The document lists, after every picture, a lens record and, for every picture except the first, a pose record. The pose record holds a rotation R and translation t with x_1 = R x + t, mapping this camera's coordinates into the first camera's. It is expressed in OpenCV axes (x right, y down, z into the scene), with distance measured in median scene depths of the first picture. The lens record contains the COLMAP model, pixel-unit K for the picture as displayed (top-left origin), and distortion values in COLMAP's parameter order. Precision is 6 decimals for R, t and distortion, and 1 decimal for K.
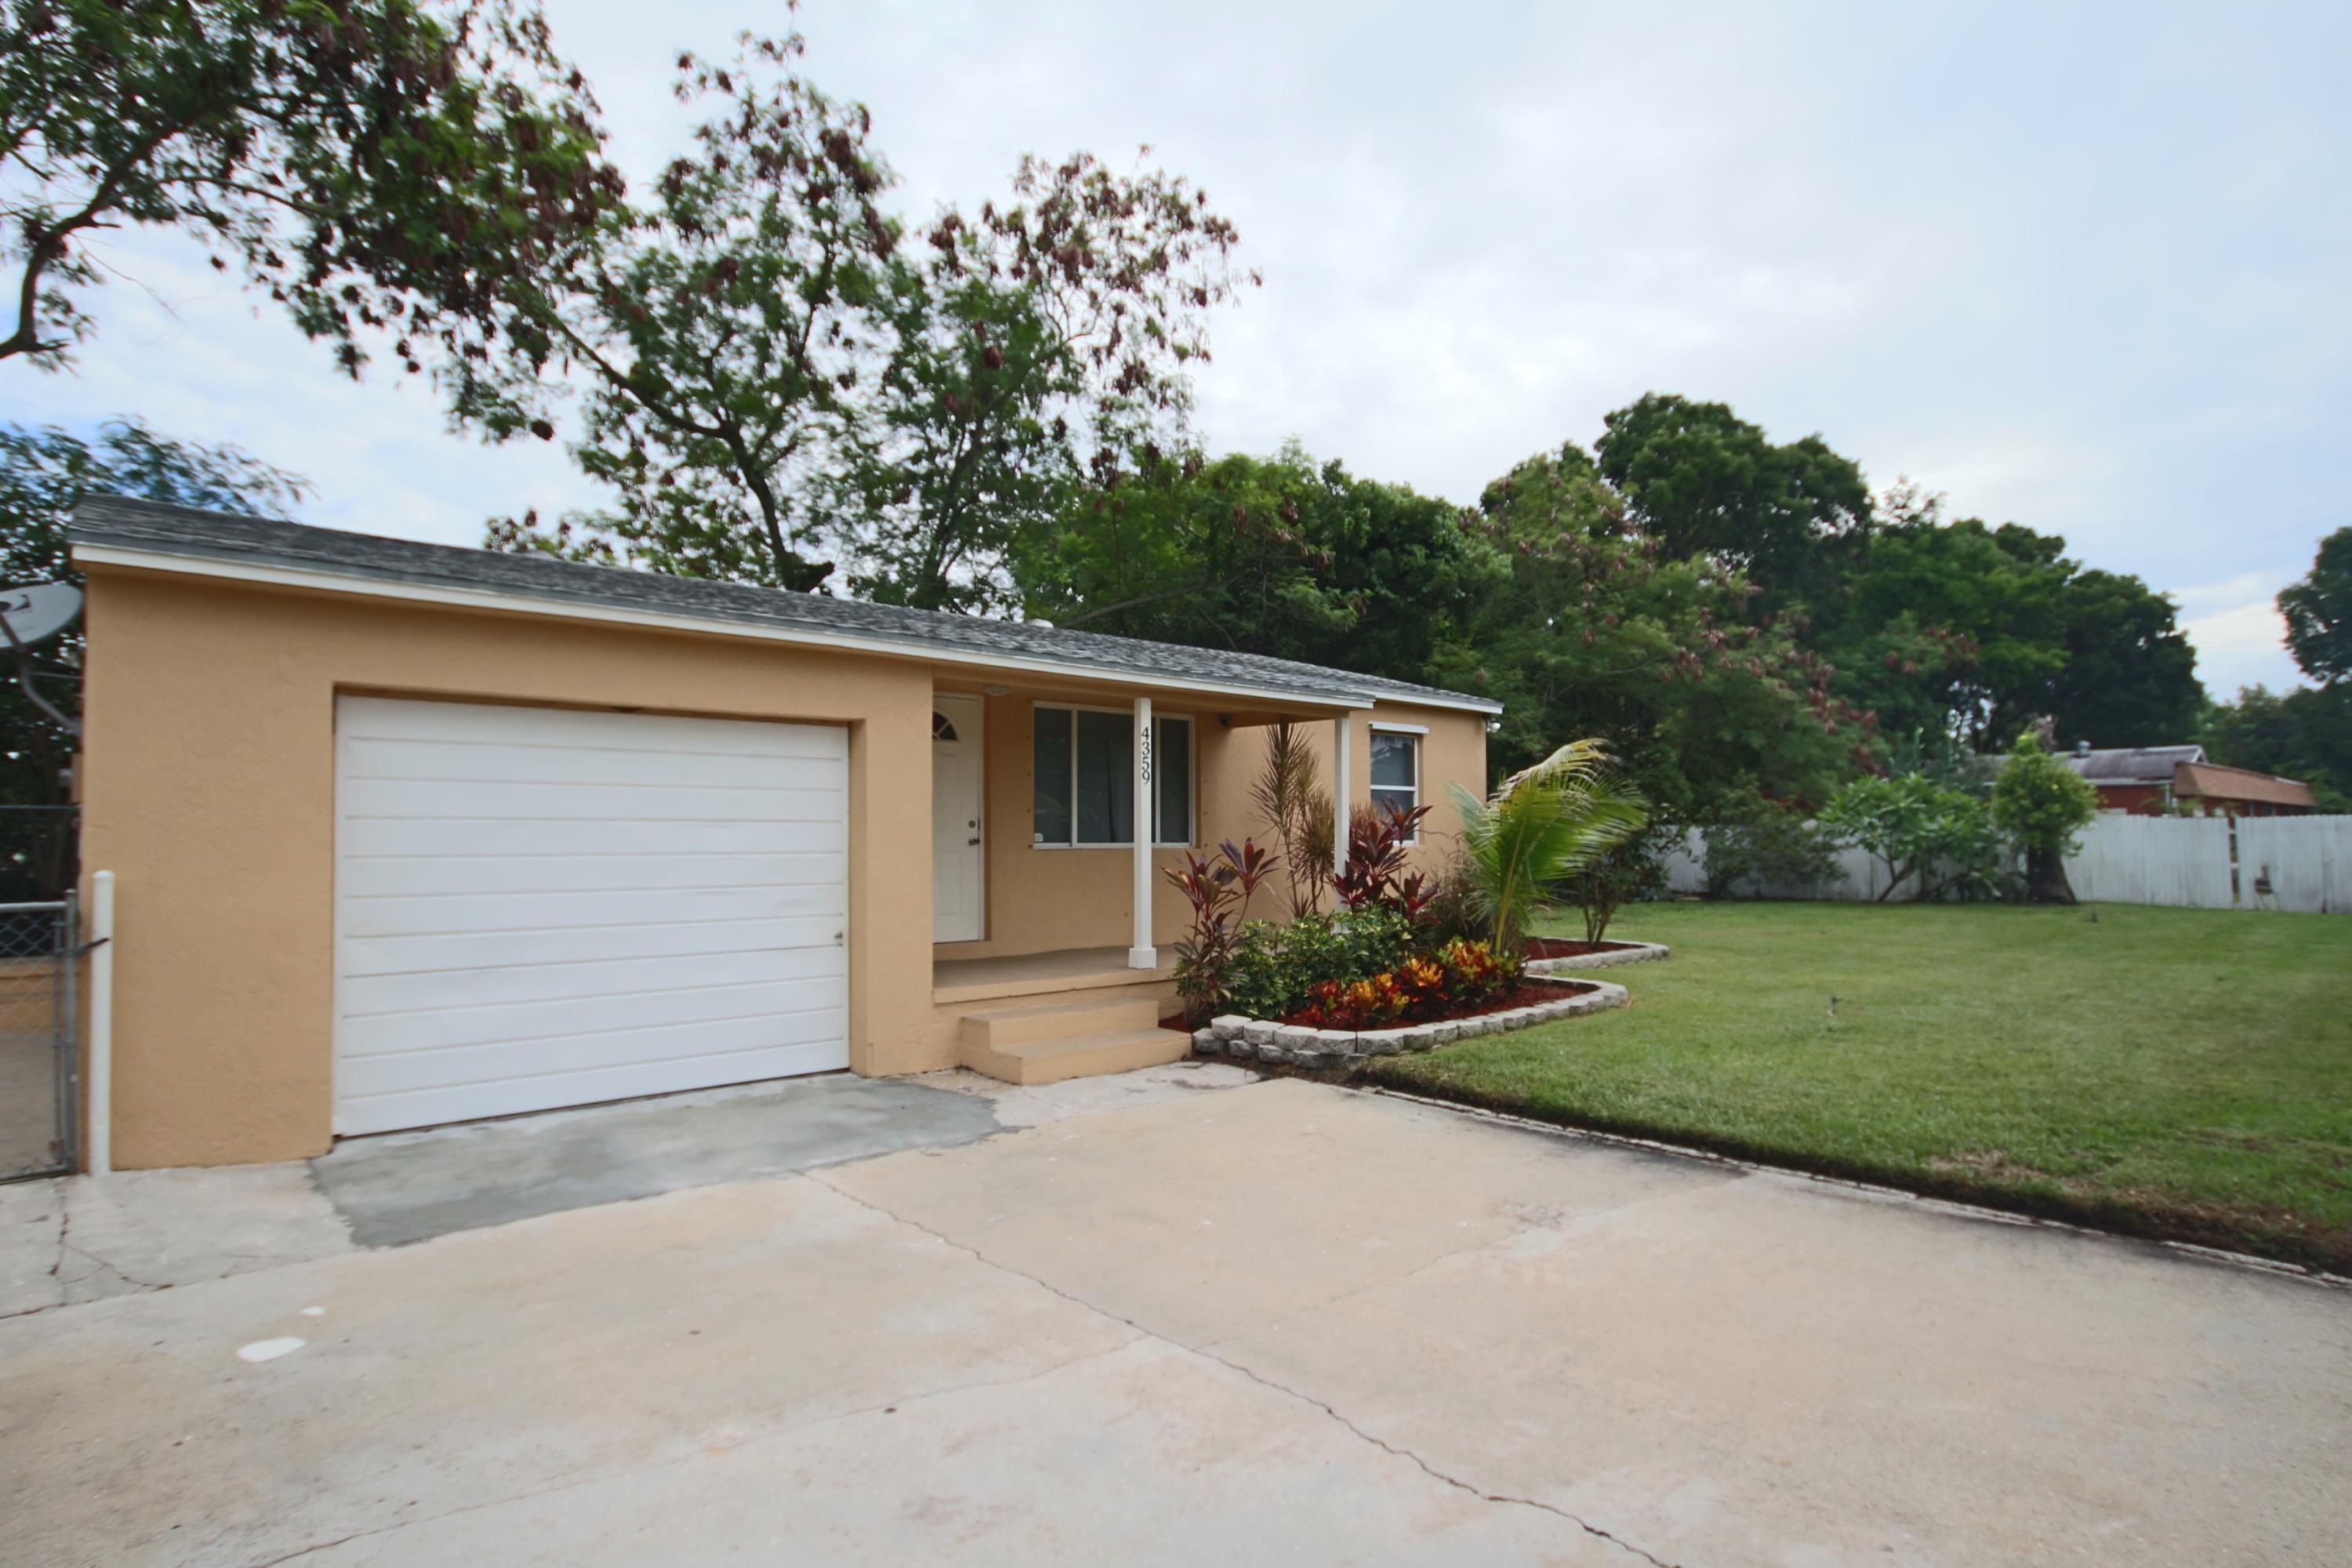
lens RADIAL K [[1205.2, 0, 1196.4], [0, 1205.2, 805.9], [0, 0, 1]] dist [0.000633, -0.004811]
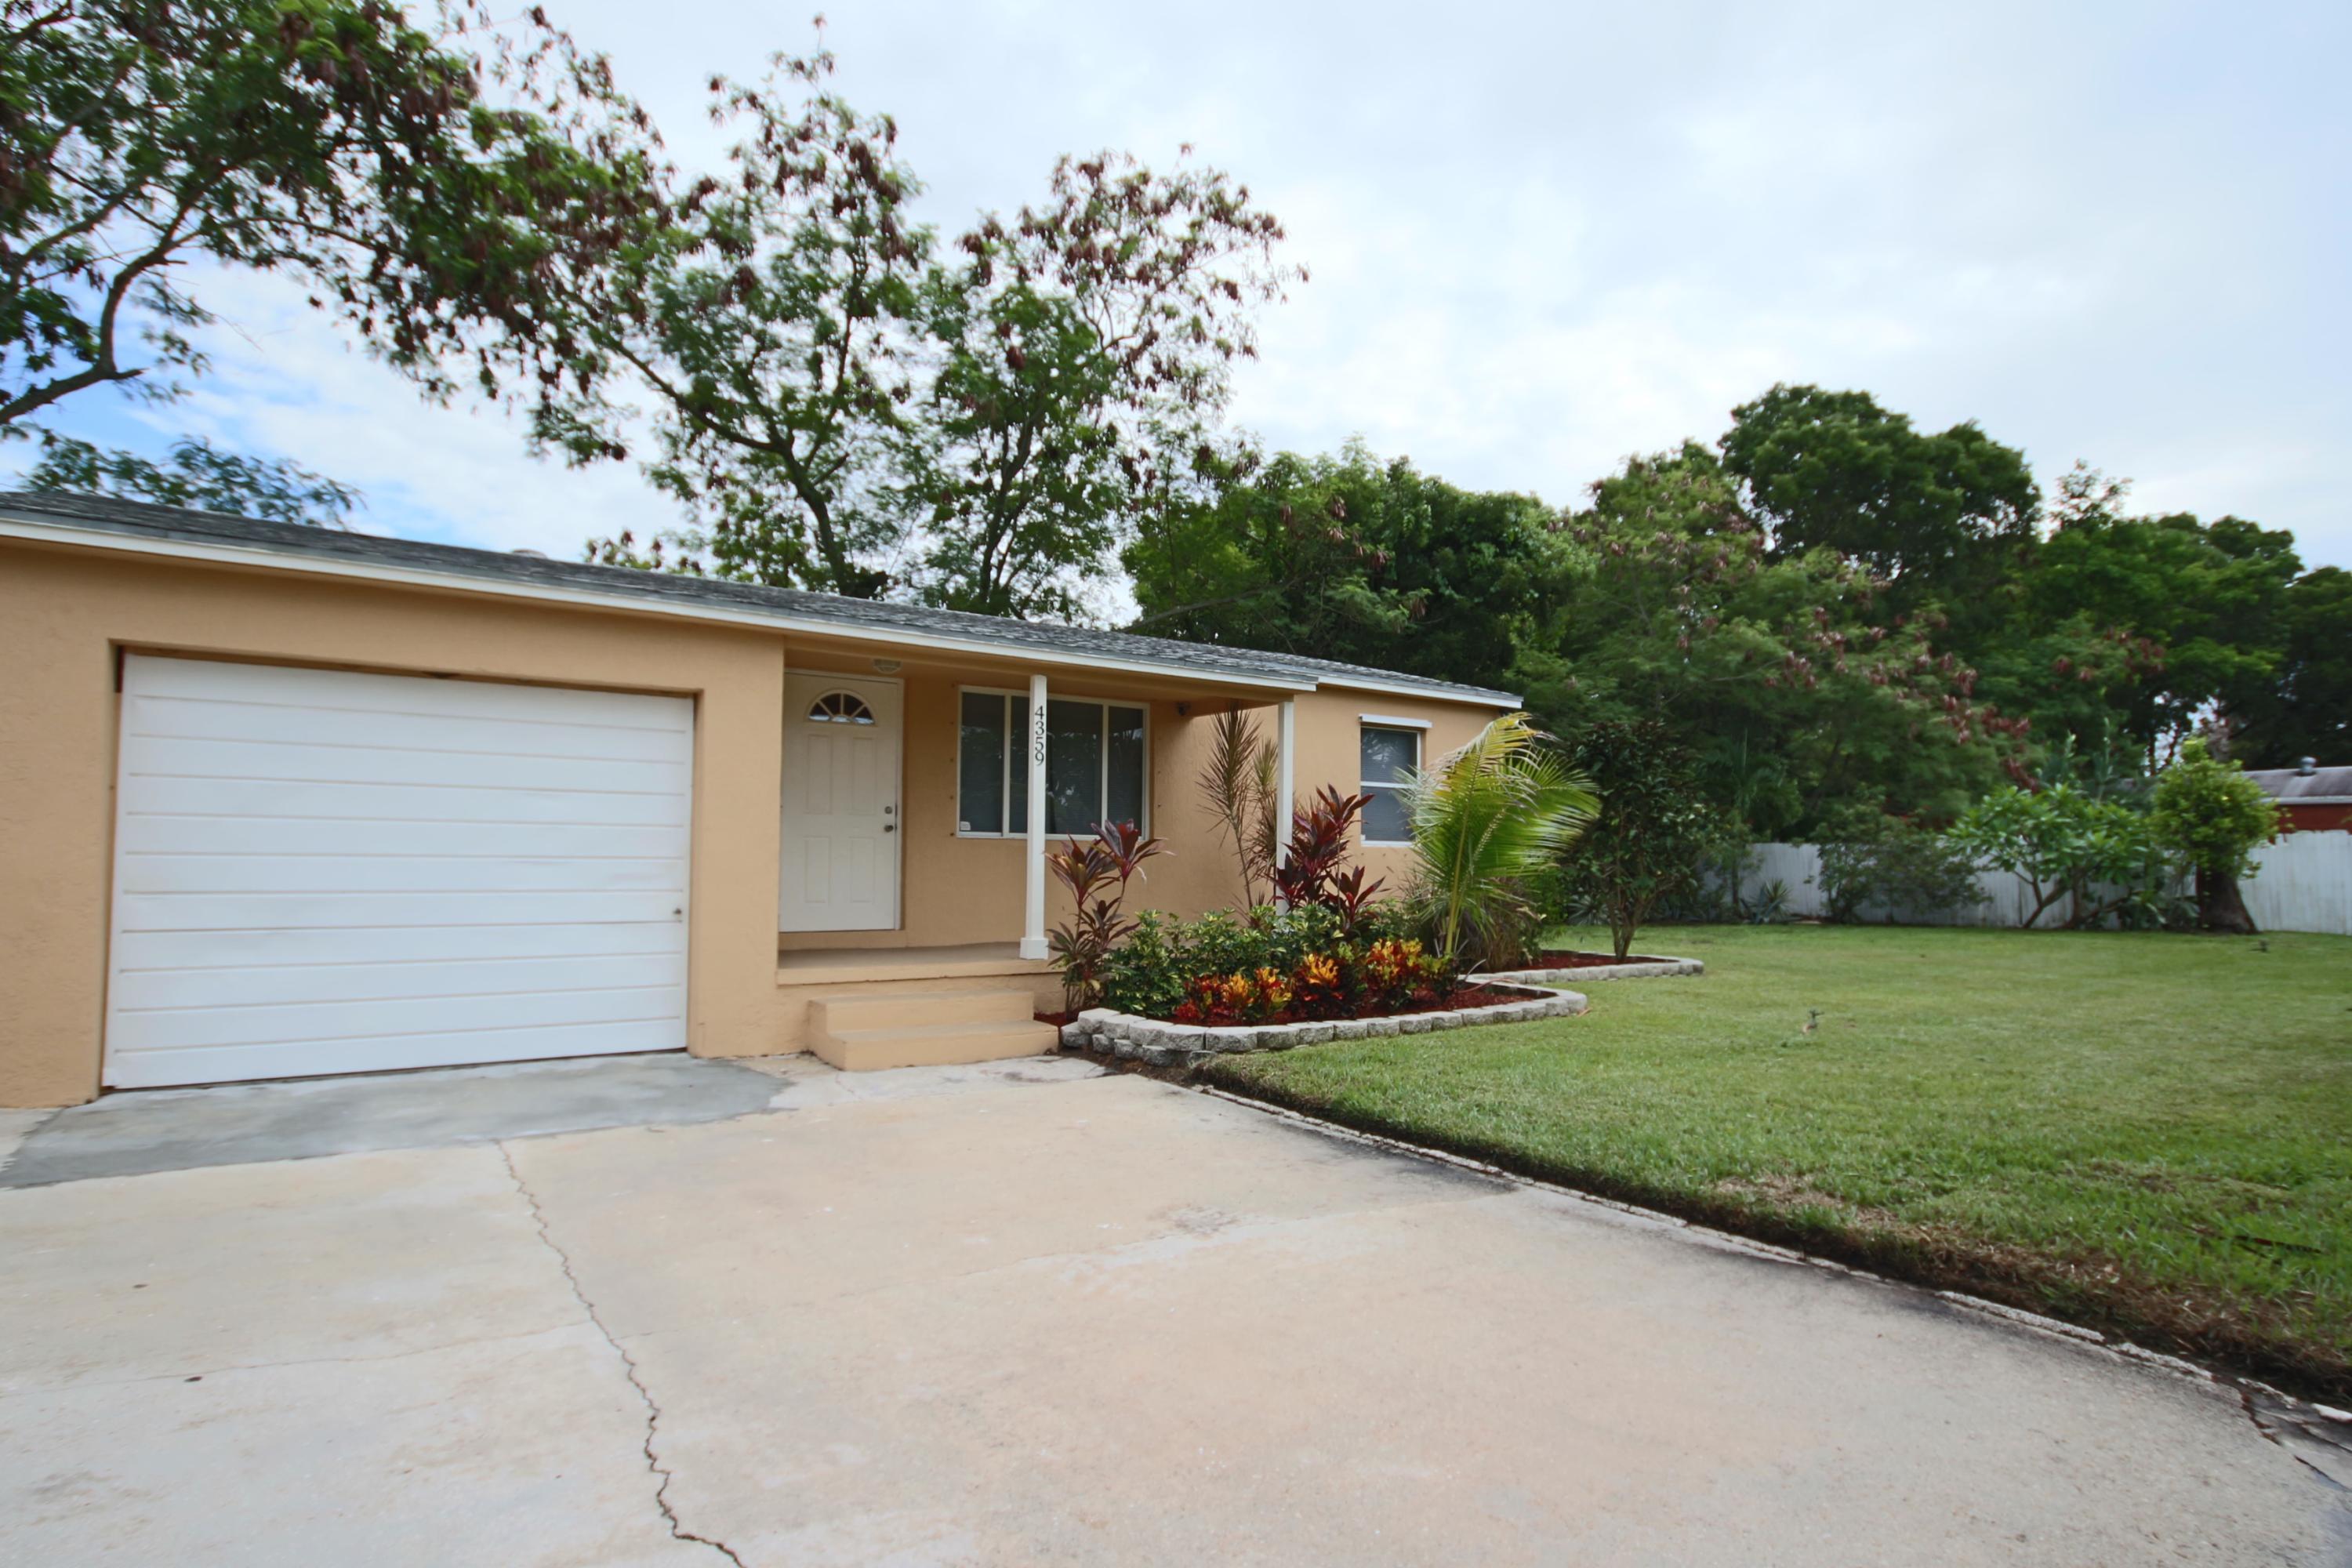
lens RADIAL K [[1204.7, 0, 1190.7], [0, 1204.7, 803.8], [0, 0, 1]] dist [-0.003511, 0.001471]
pose [[0.990812, 0.004511, -0.135172, 0.120059], [-0.007627, 0.999717, -0.022545, 0.019192], [0.135032, 0.023369, 0.990566, 0.043990]]
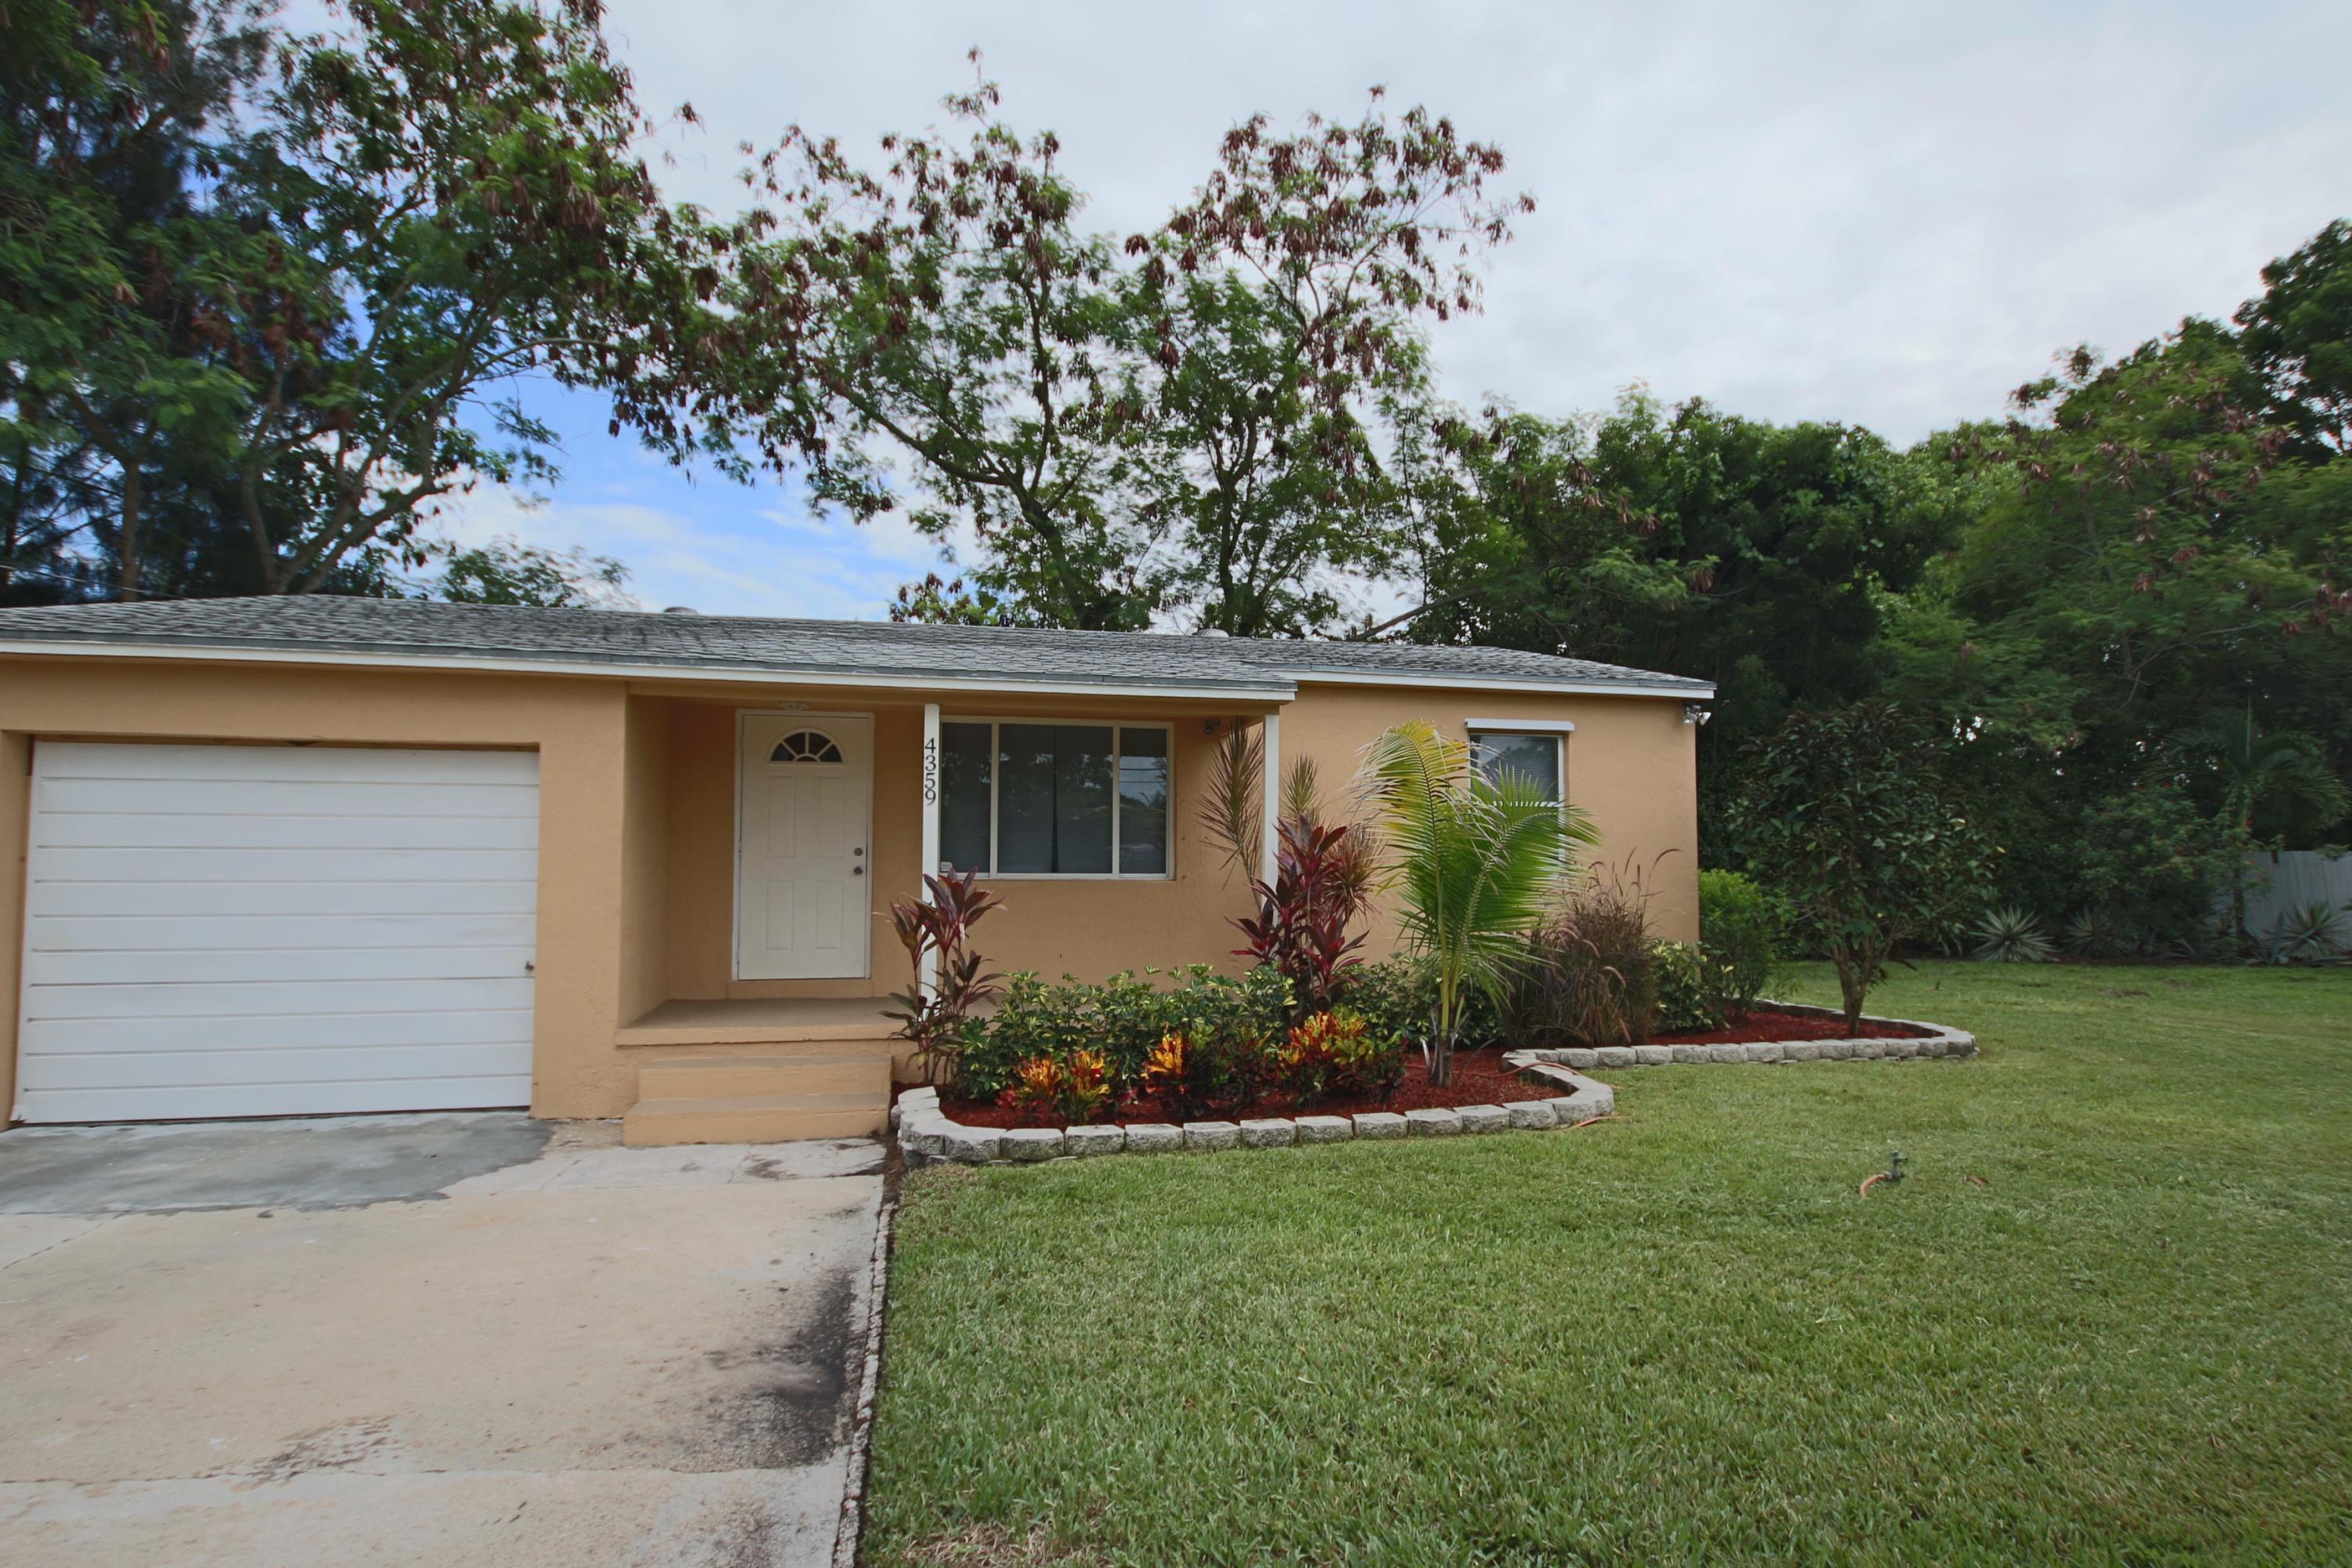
lens RADIAL K [[1202.3, 0, 1183.1], [0, 1202.3, 815.7], [0, 0, 1]] dist [-0.017111, 0.014205]
pose [[0.870152, -0.017186, -0.492483, 0.310992], [0.009378, 0.999788, -0.018319, 0.004061], [0.492694, 0.011322, 0.870129, 0.205505]]
